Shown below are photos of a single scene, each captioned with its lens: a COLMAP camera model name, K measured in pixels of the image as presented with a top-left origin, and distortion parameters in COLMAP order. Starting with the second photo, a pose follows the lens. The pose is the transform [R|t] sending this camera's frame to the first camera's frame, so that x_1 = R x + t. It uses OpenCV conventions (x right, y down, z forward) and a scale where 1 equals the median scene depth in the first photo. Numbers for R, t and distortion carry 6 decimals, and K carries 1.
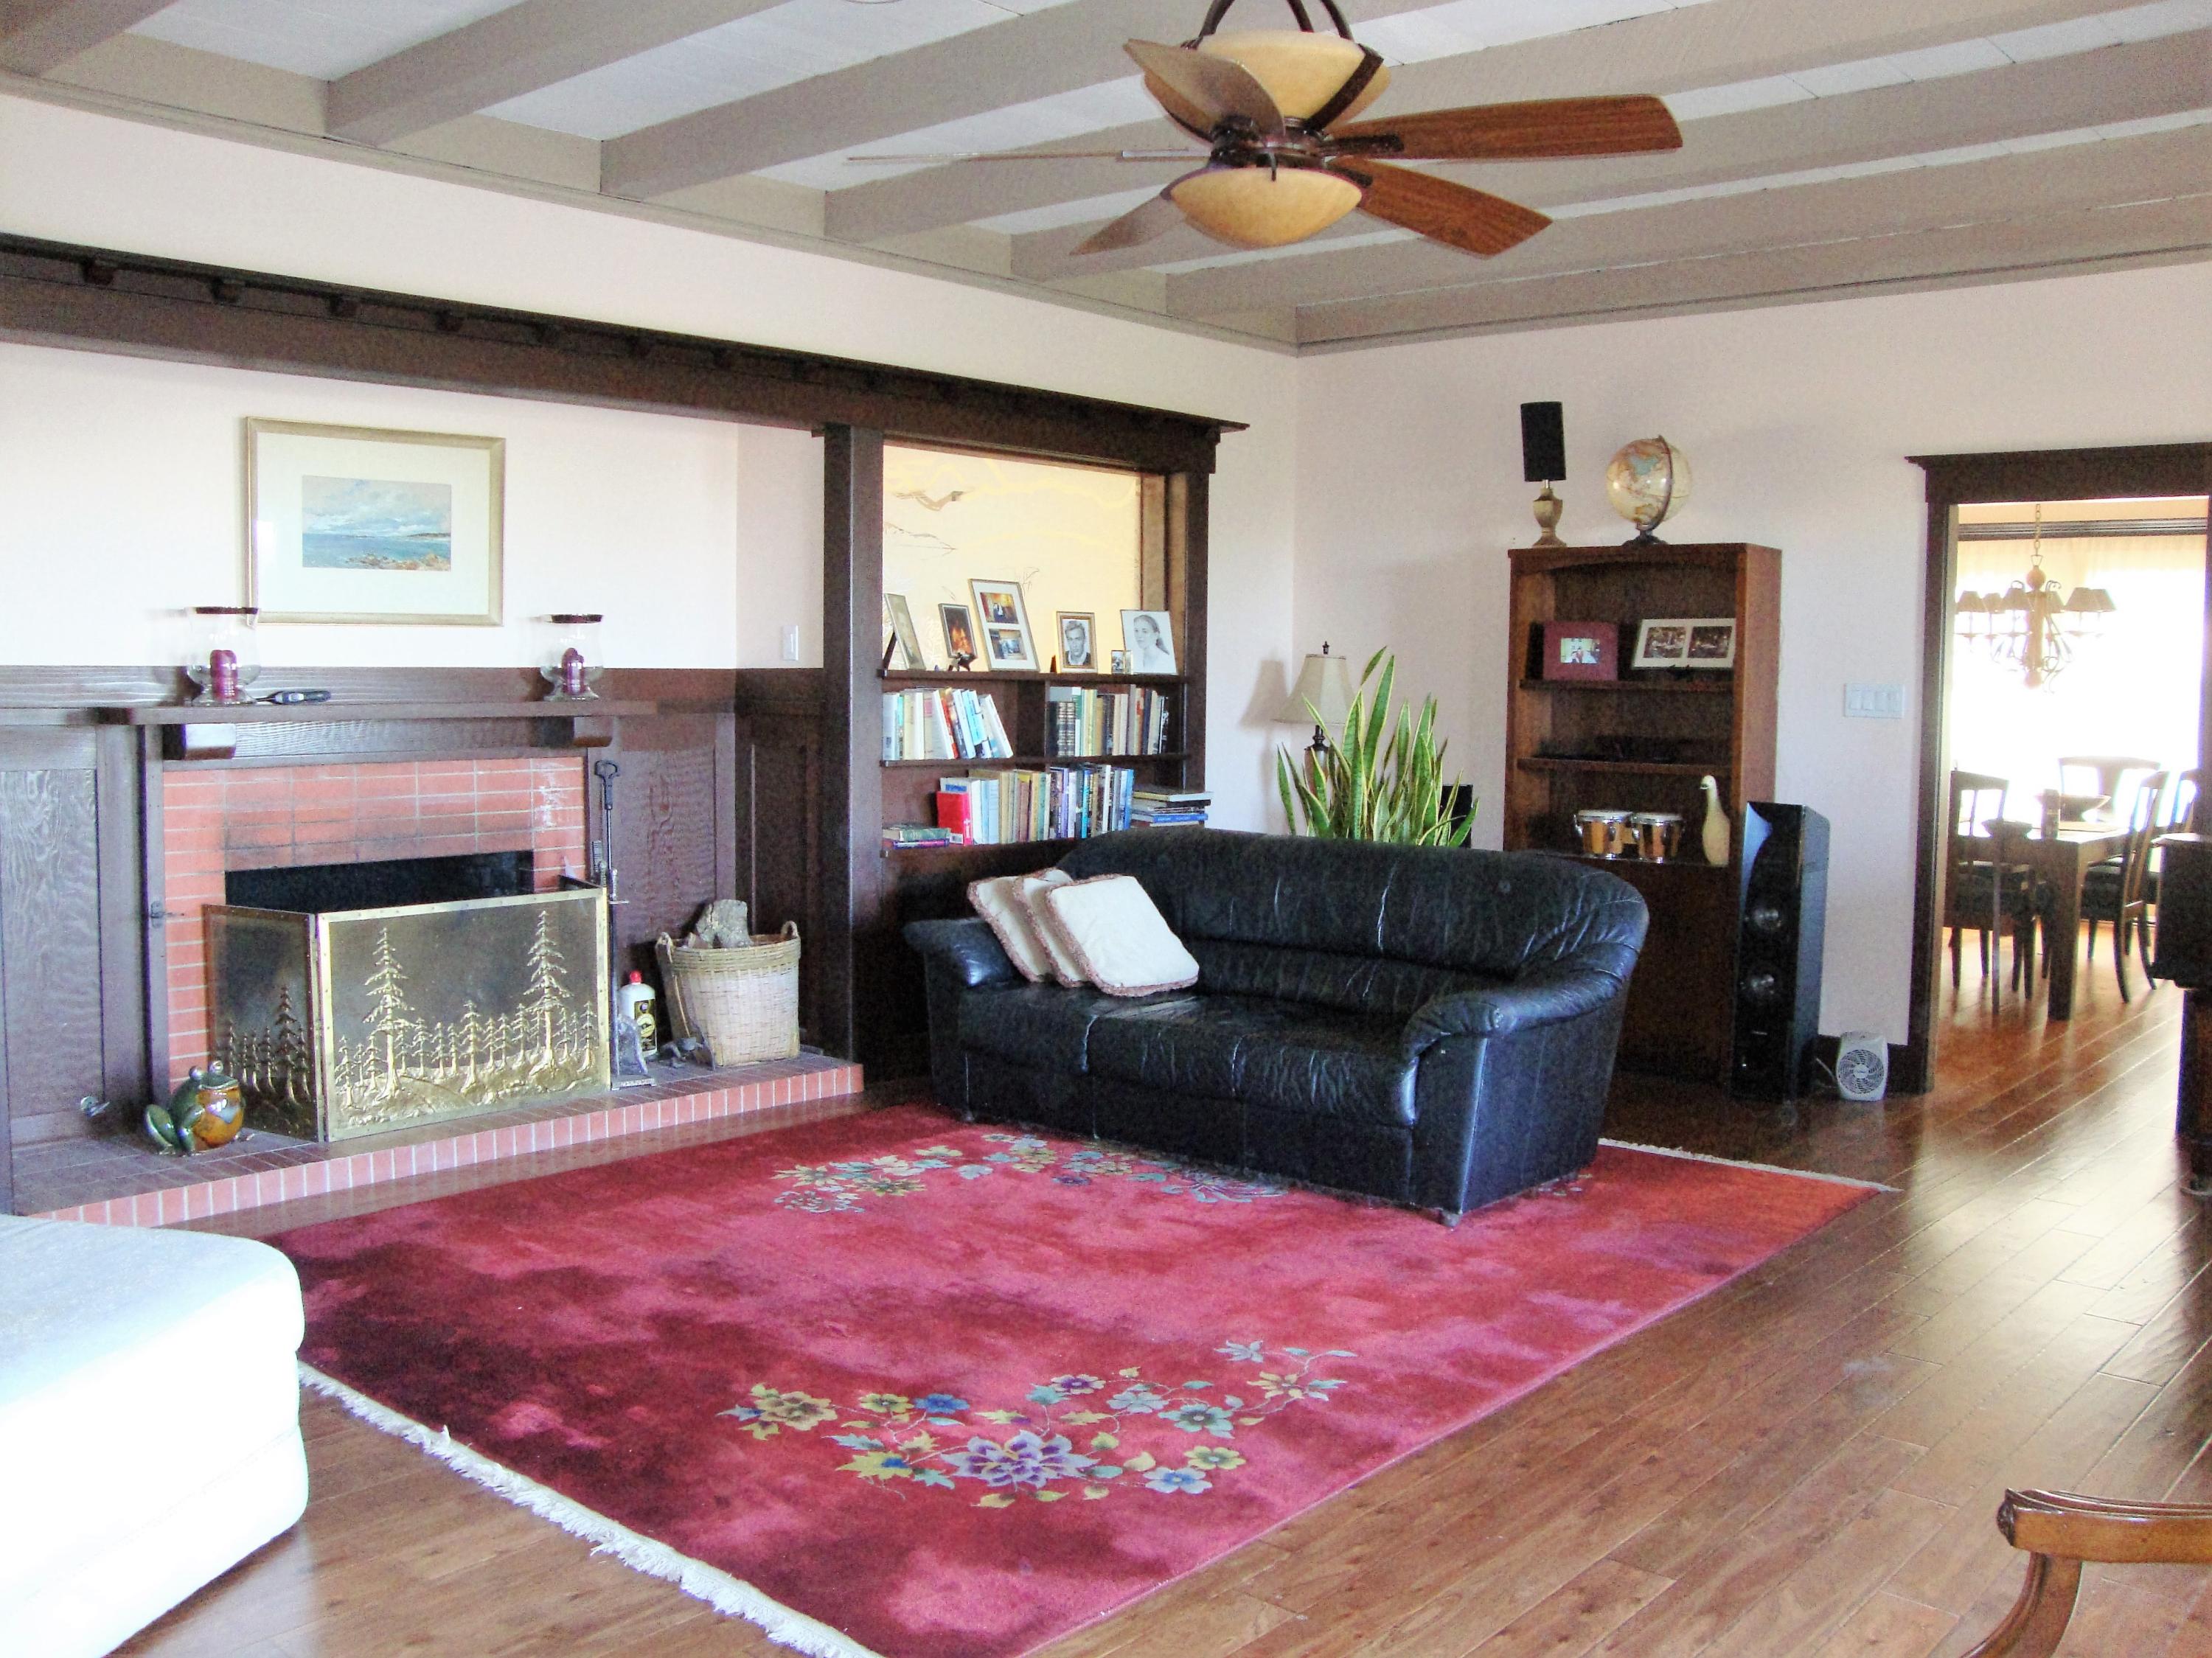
lens RADIAL K [[1991.3, 0, 1112.4], [0, 1991.3, 824.7], [0, 0, 1]] dist [-0.151412, -0.006027]
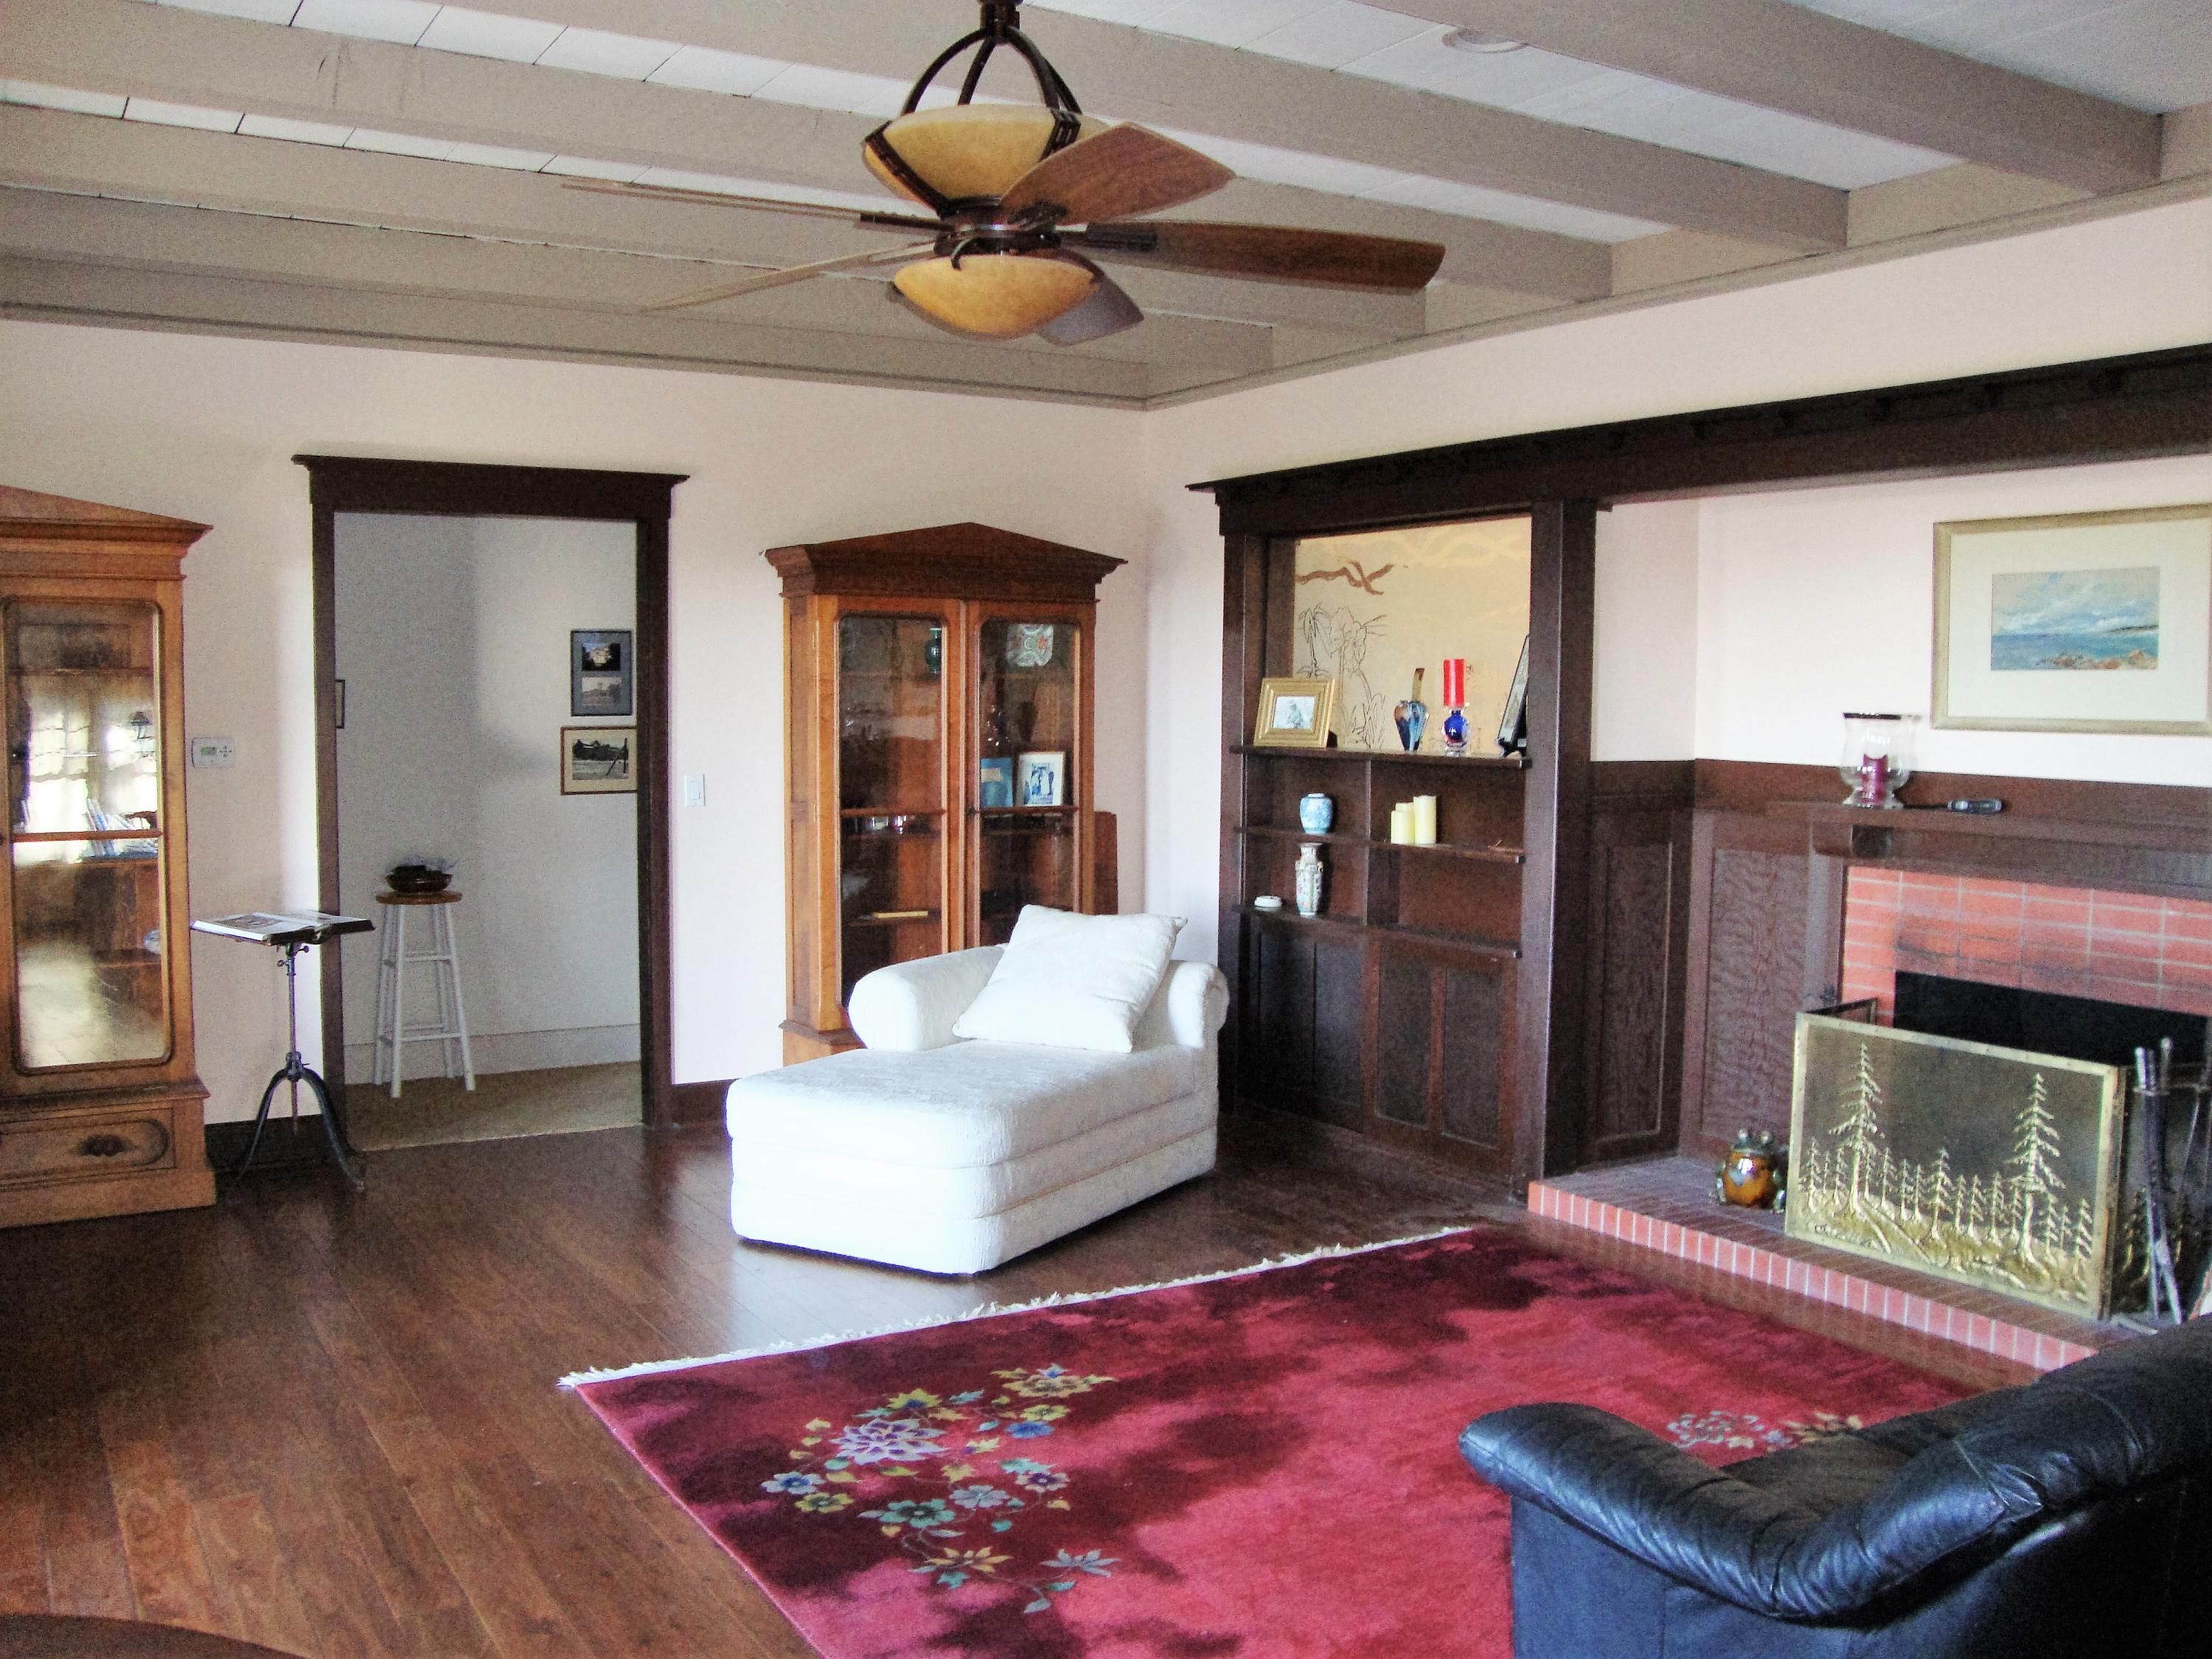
lens RADIAL K [[1991.4, 0, 1111.8], [0, 1991.4, 839.5], [0, 0, 1]] dist [-0.151412, -0.006027]
pose [[-0.300951, 0.047617, -0.952450, 0.656080], [-0.094108, 0.992395, 0.079350, -0.089968], [0.948985, 0.113513, -0.294181, 0.927911]]
